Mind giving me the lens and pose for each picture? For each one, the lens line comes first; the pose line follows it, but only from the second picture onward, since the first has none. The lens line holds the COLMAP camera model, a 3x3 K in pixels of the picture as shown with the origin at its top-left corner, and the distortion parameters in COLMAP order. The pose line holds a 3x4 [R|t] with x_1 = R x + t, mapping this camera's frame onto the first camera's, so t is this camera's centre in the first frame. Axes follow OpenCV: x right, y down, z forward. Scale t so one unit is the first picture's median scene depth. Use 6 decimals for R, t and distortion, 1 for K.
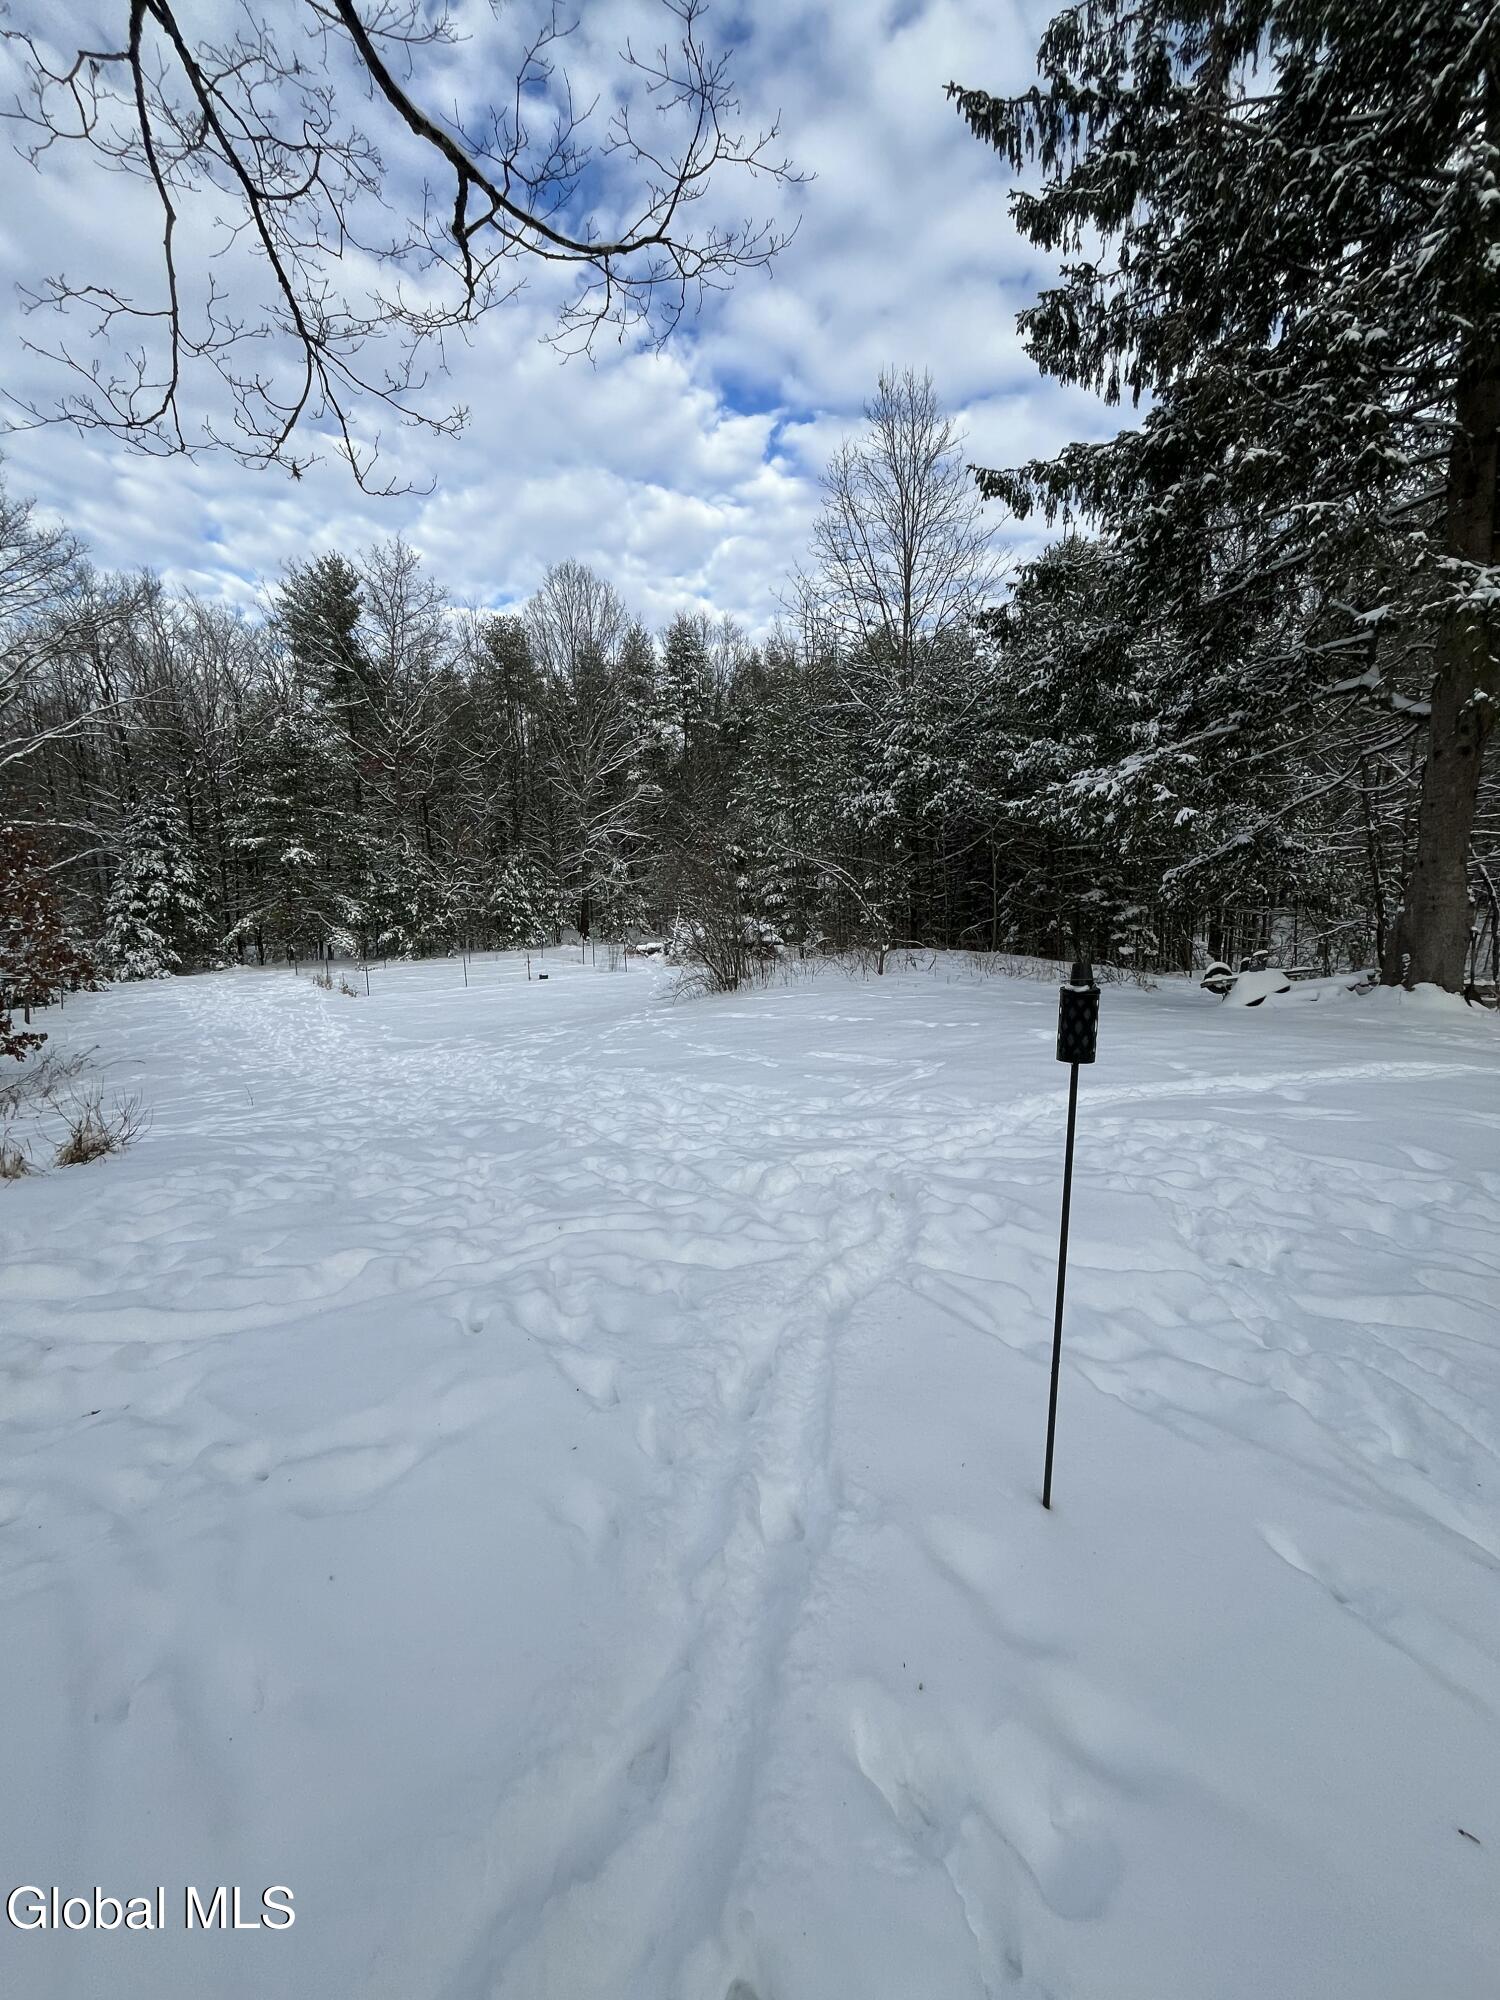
lens RADIAL K [[800.4, 0, 750.0], [0, 800.4, 1000.0], [0, 0, 1]] dist [-0.000355, -0.000033]
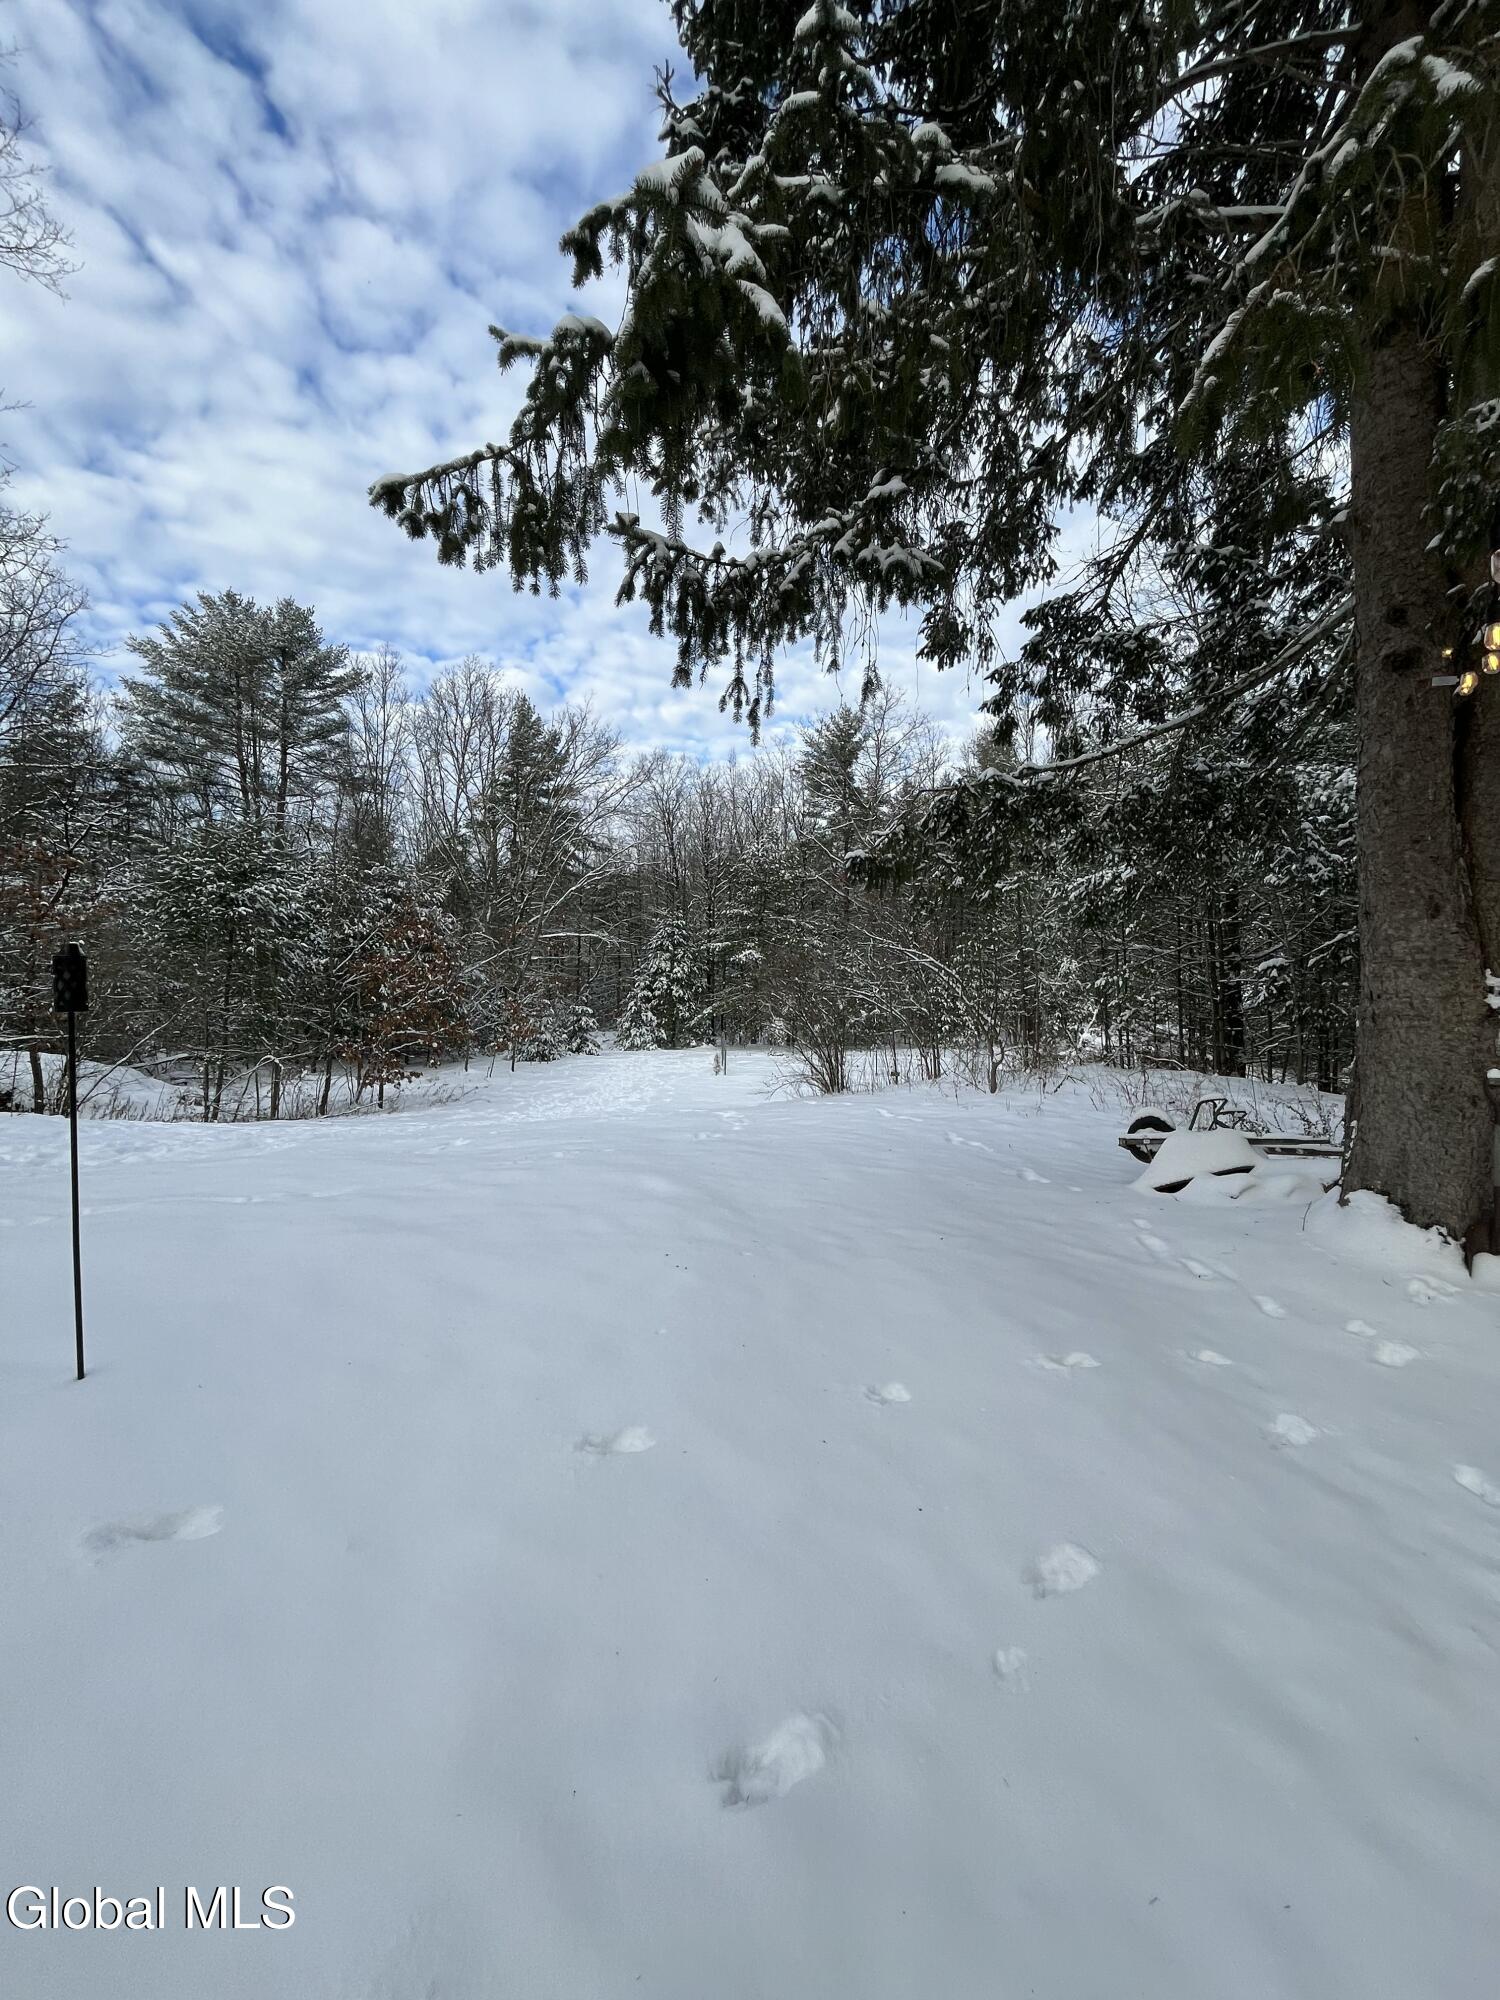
lens RADIAL K [[800.4, 0, 750.0], [0, 800.4, 1000.0], [0, 0, 1]] dist [-0.000355, -0.000033]
pose [[0.753975, 0.027119, -0.656343, 0.228734], [-0.110794, 0.990084, -0.086366, -0.012934], [0.647492, 0.137837, 0.749503, 0.116974]]
